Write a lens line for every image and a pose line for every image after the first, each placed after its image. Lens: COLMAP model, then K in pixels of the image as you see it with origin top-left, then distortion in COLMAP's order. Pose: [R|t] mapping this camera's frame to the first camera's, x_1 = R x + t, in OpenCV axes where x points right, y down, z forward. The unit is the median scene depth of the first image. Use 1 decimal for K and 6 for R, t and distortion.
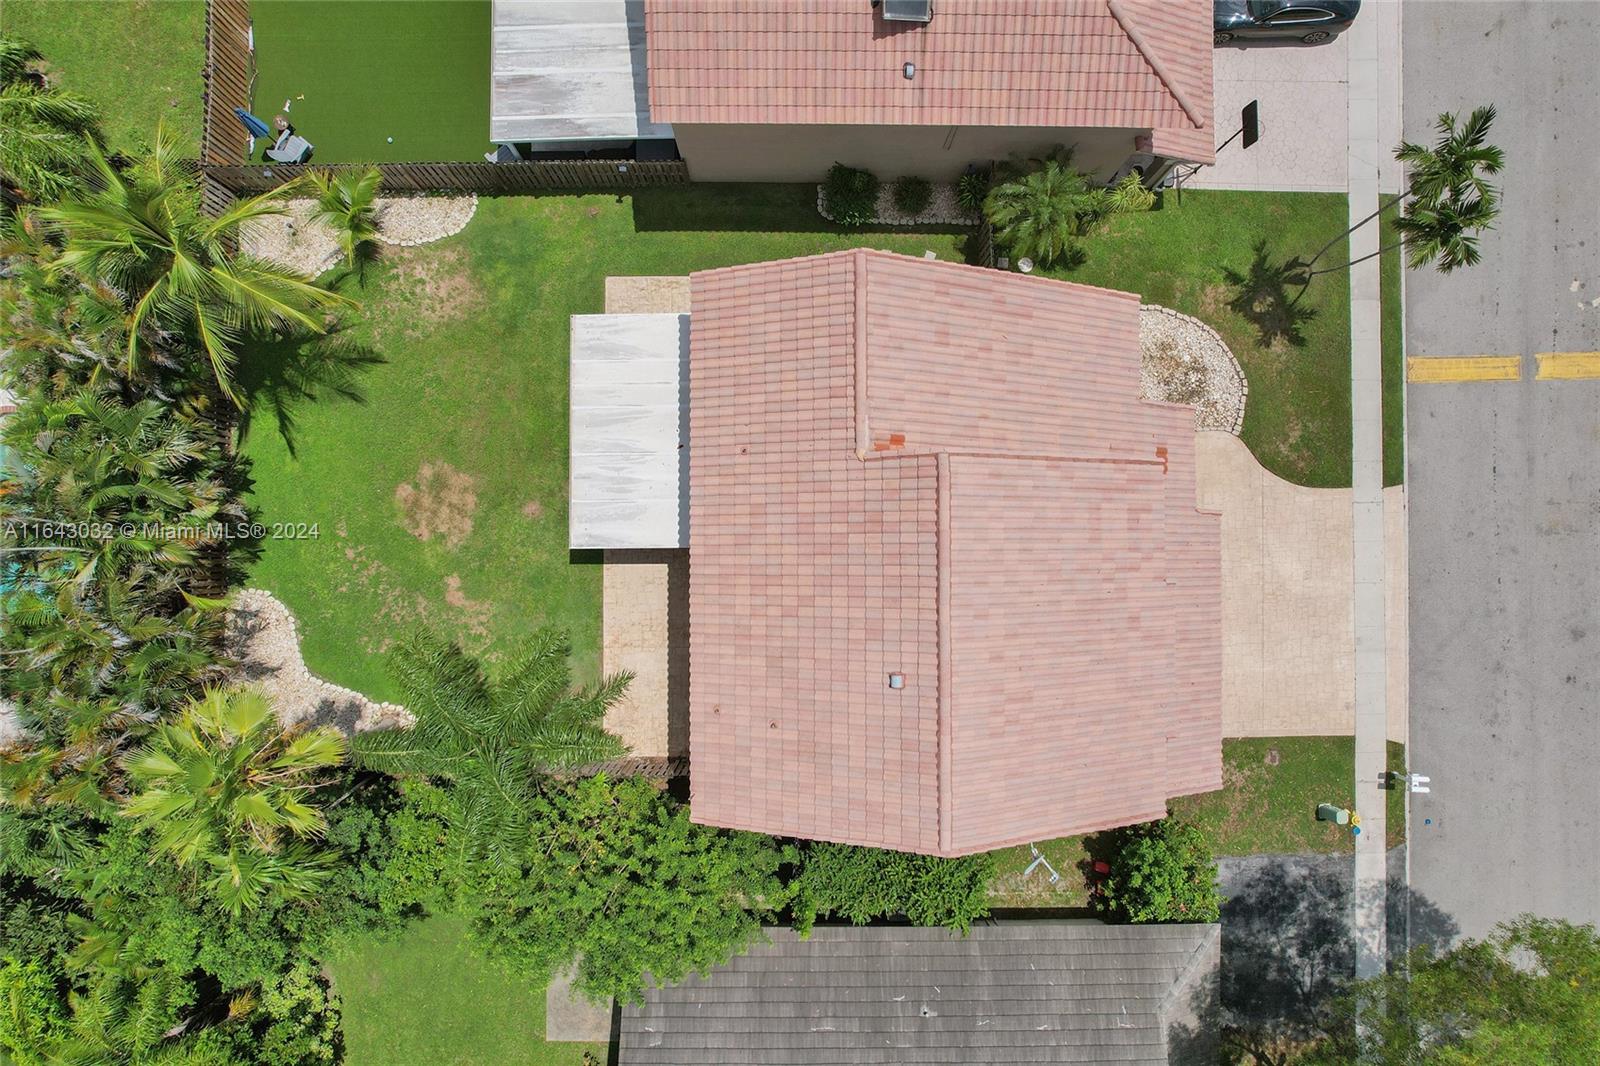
lens RADIAL K [[1042.6, 0, 800.5], [0, 1042.6, 542.6], [0, 0, 1]] dist [-0.080303, 0.076636]
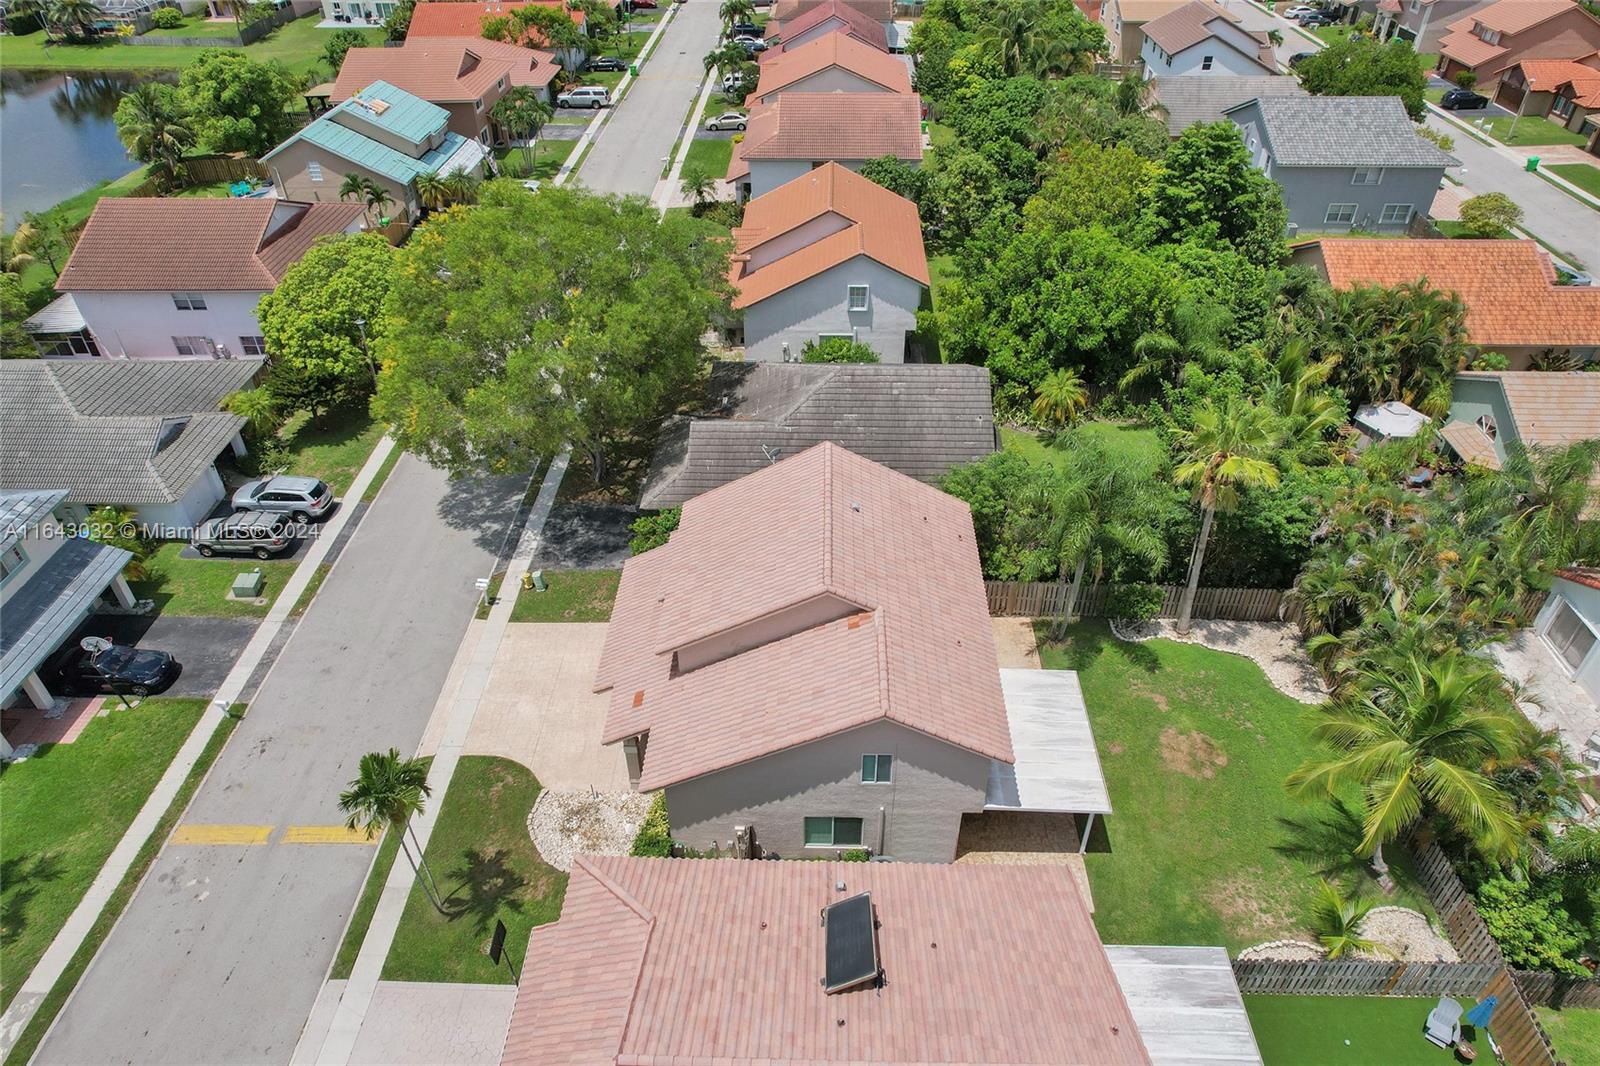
lens RADIAL K [[1035.1, 0, 800.0], [0, 1035.1, 533.0], [0, 0, 1]] dist [-0.081846, 0.074047]
pose [[-0.999638, -0.017440, 0.020474, 0.105796], [0.026827, -0.592665, 0.805002, -0.890563], [-0.001905, 0.805260, 0.592918, 0.043656]]
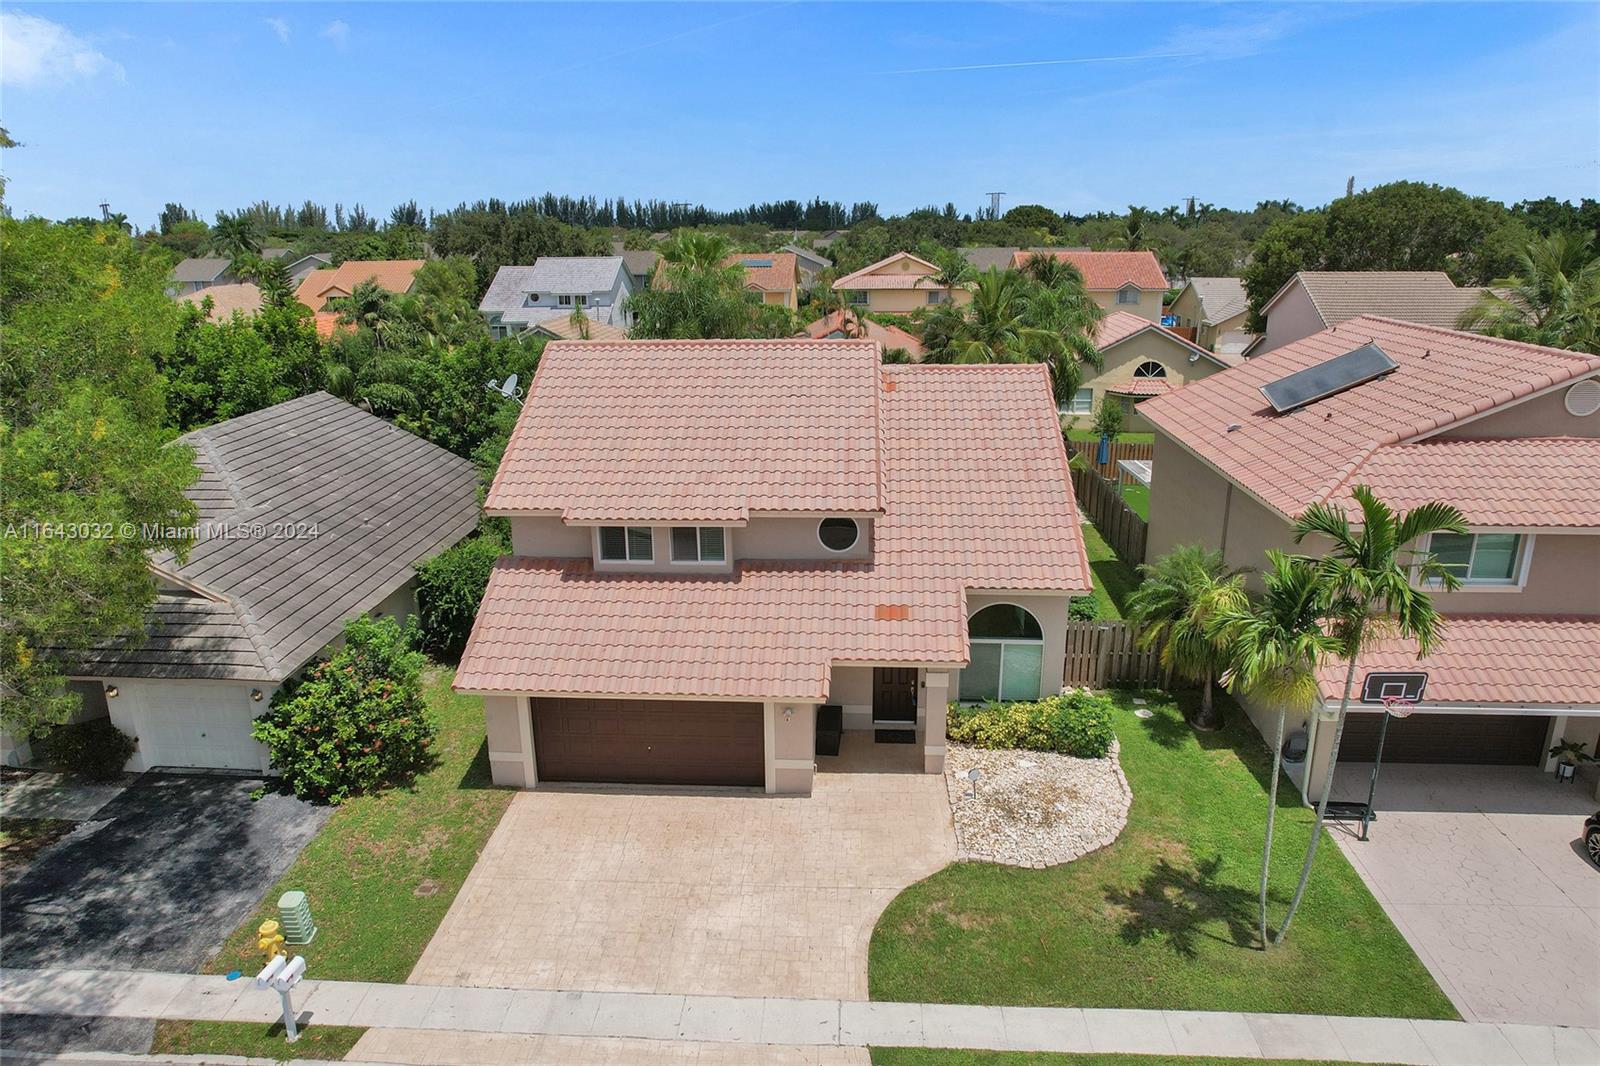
lens RADIAL K [[1042.6, 0, 800.5], [0, 1042.6, 542.6], [0, 0, 1]] dist [-0.080303, 0.076636]
pose [[-0.063045, 0.288087, -0.955527, 0.977606], [-0.997699, 0.005750, 0.067561, -0.055841], [0.024958, 0.957587, 0.287061, 0.633163]]
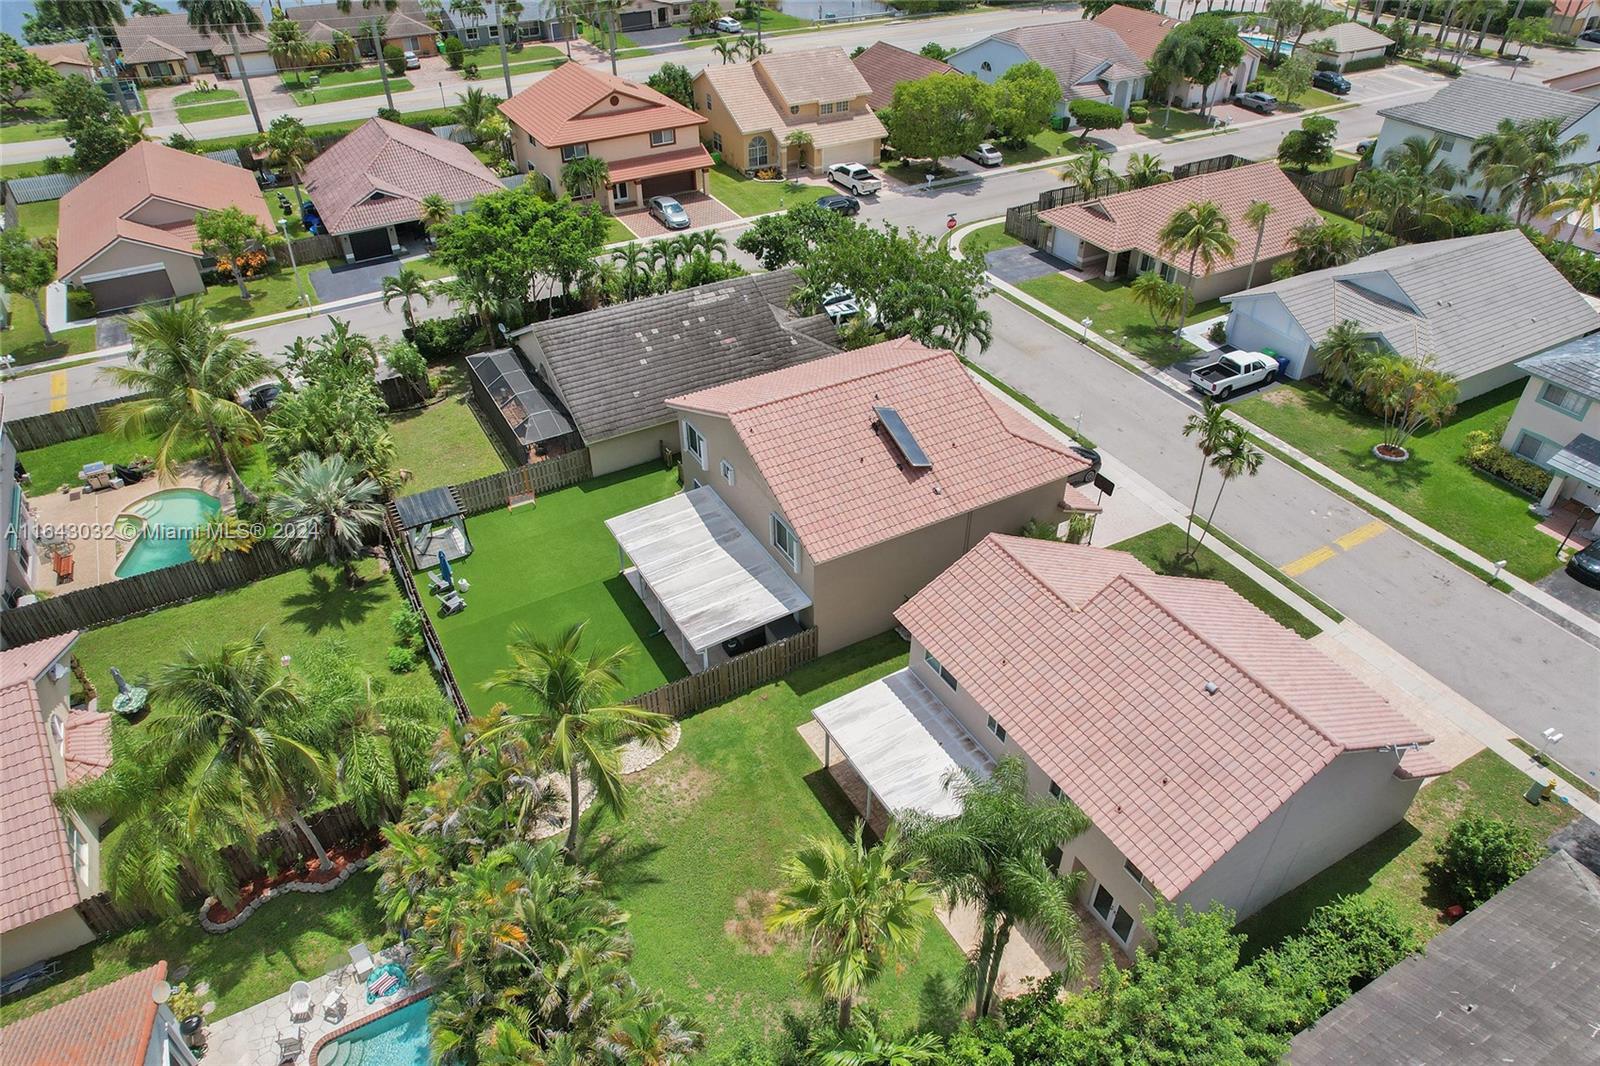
lens RADIAL K [[1042.6, 0, 800.5], [0, 1042.6, 542.6], [0, 0, 1]] dist [-0.080303, 0.076636]
pose [[0.872019, -0.305139, 0.382716, -0.604720], [0.489468, 0.540705, -0.684149, 0.500235], [0.001824, 0.783919, 0.620861, 0.019164]]
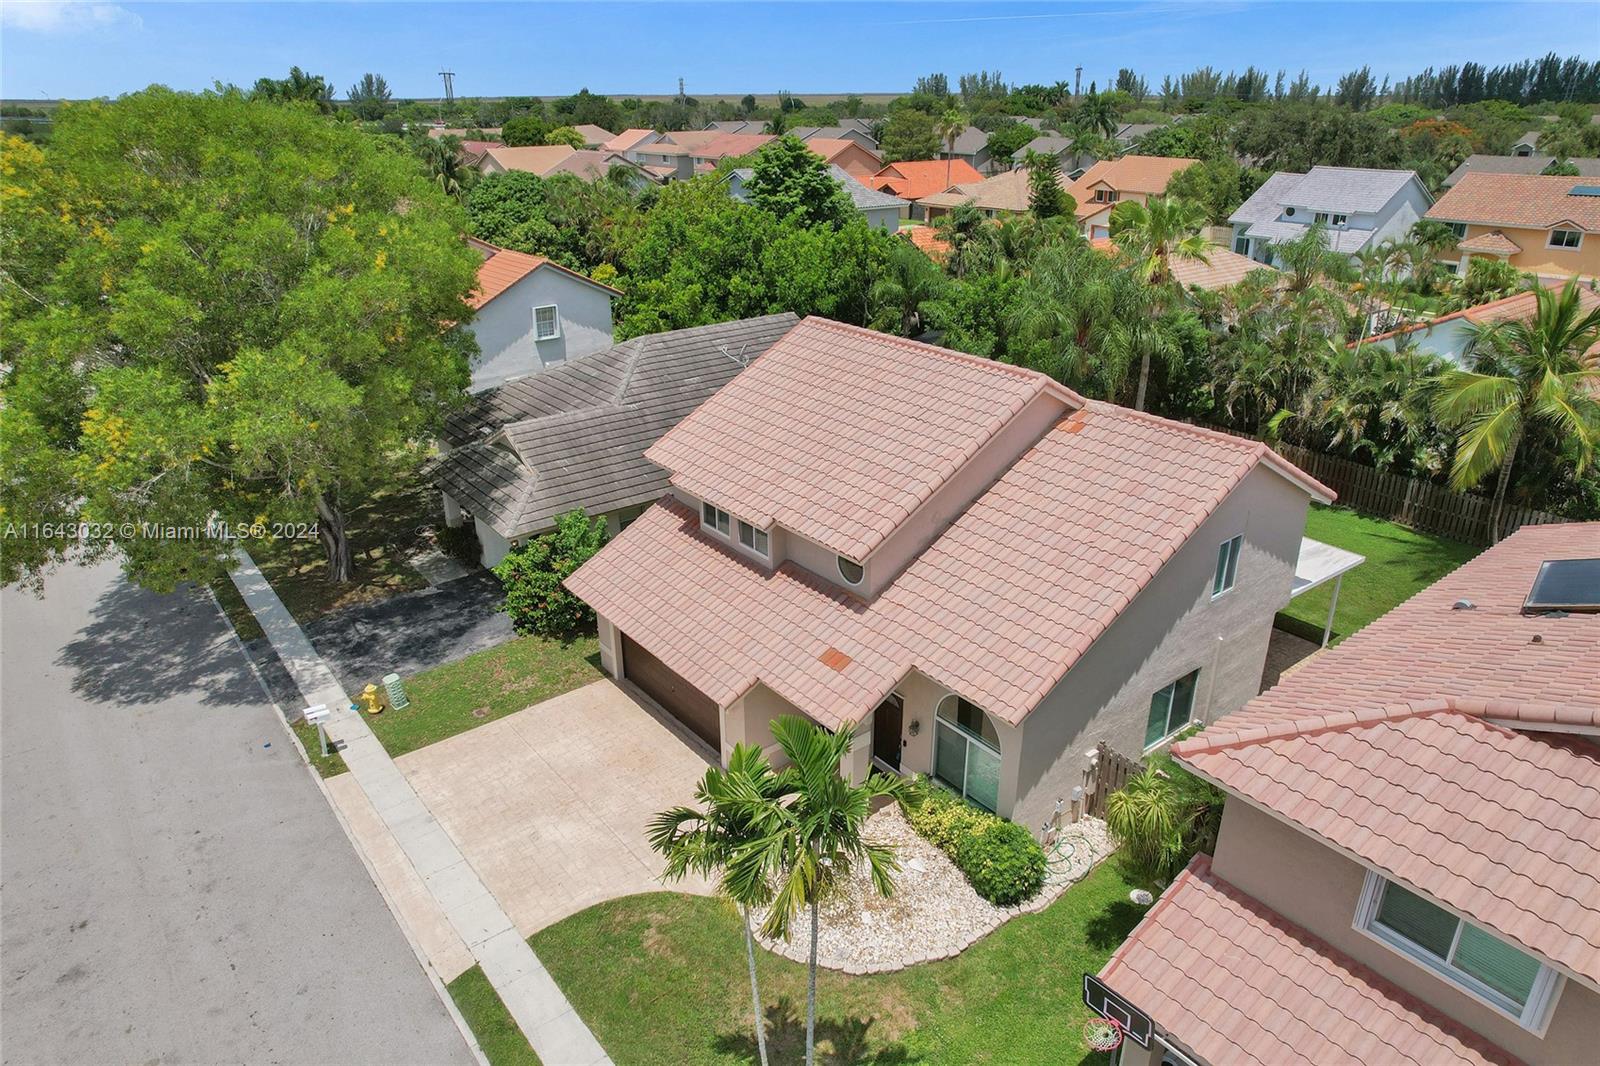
lens RADIAL K [[1042.6, 0, 800.5], [0, 1042.6, 542.6], [0, 0, 1]] dist [-0.080303, 0.076636]
pose [[-0.785351, 0.245402, -0.568332, 0.709868], [-0.618993, -0.298737, 0.726364, -0.546965], [0.008469, 0.922244, 0.386516, 0.536858]]
